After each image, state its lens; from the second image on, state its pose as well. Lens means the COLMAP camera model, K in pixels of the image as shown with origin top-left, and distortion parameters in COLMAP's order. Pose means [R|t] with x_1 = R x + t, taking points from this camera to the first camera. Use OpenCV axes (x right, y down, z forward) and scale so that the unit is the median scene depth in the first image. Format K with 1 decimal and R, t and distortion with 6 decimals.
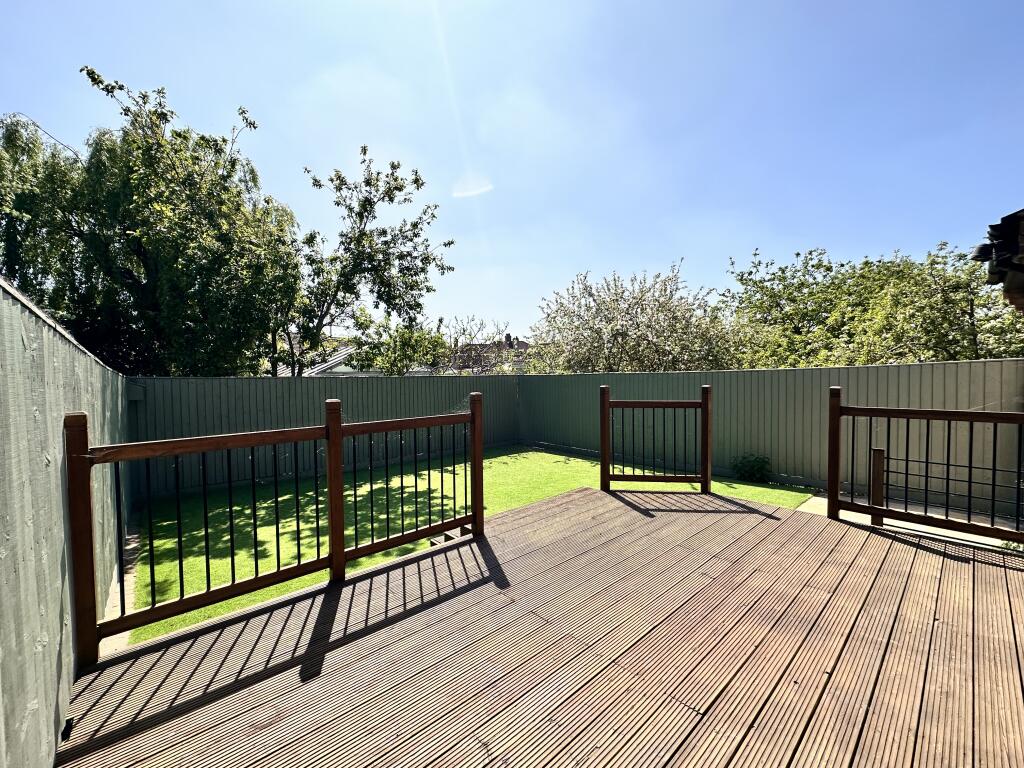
lens RADIAL K [[406.3, 0, 512.1], [0, 406.3, 384.2], [0, 0, 1]] dist [-0.001241, 0.000375]
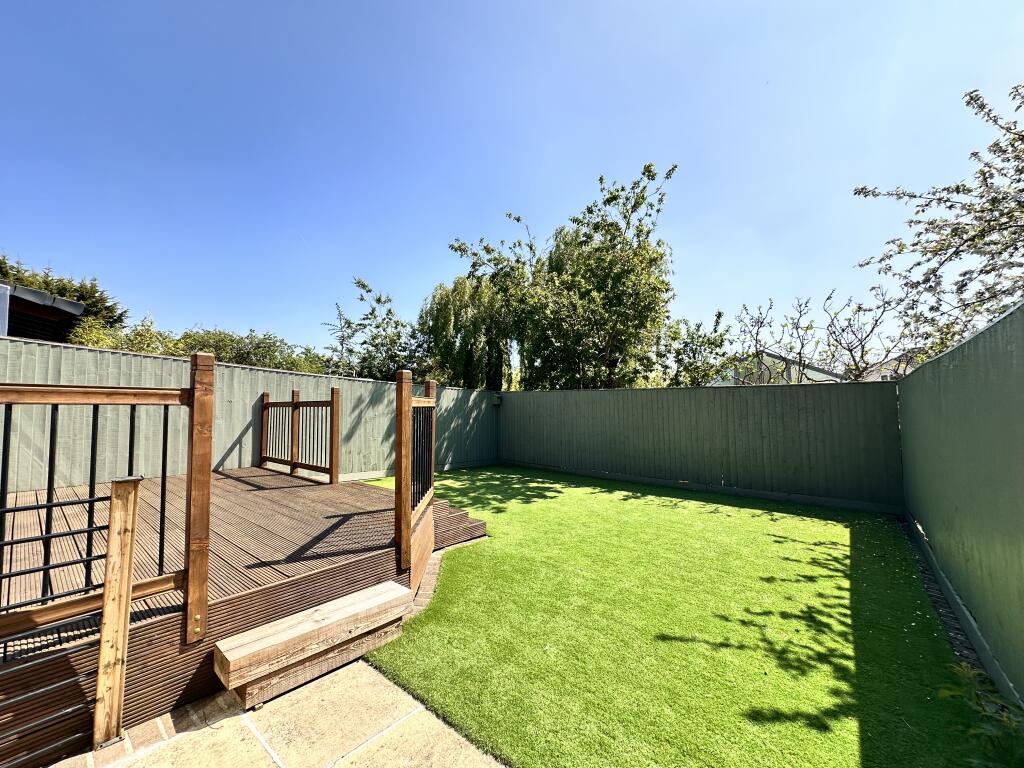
lens RADIAL K [[406.3, 0, 512.3], [0, 406.3, 385.2], [0, 0, 1]] dist [-0.001241, 0.000375]
pose [[0.151685, -0.039904, -0.987623, 1.239143], [-0.032086, 0.998459, -0.045269, 0.051983], [0.987908, 0.038556, 0.150171, 1.180694]]
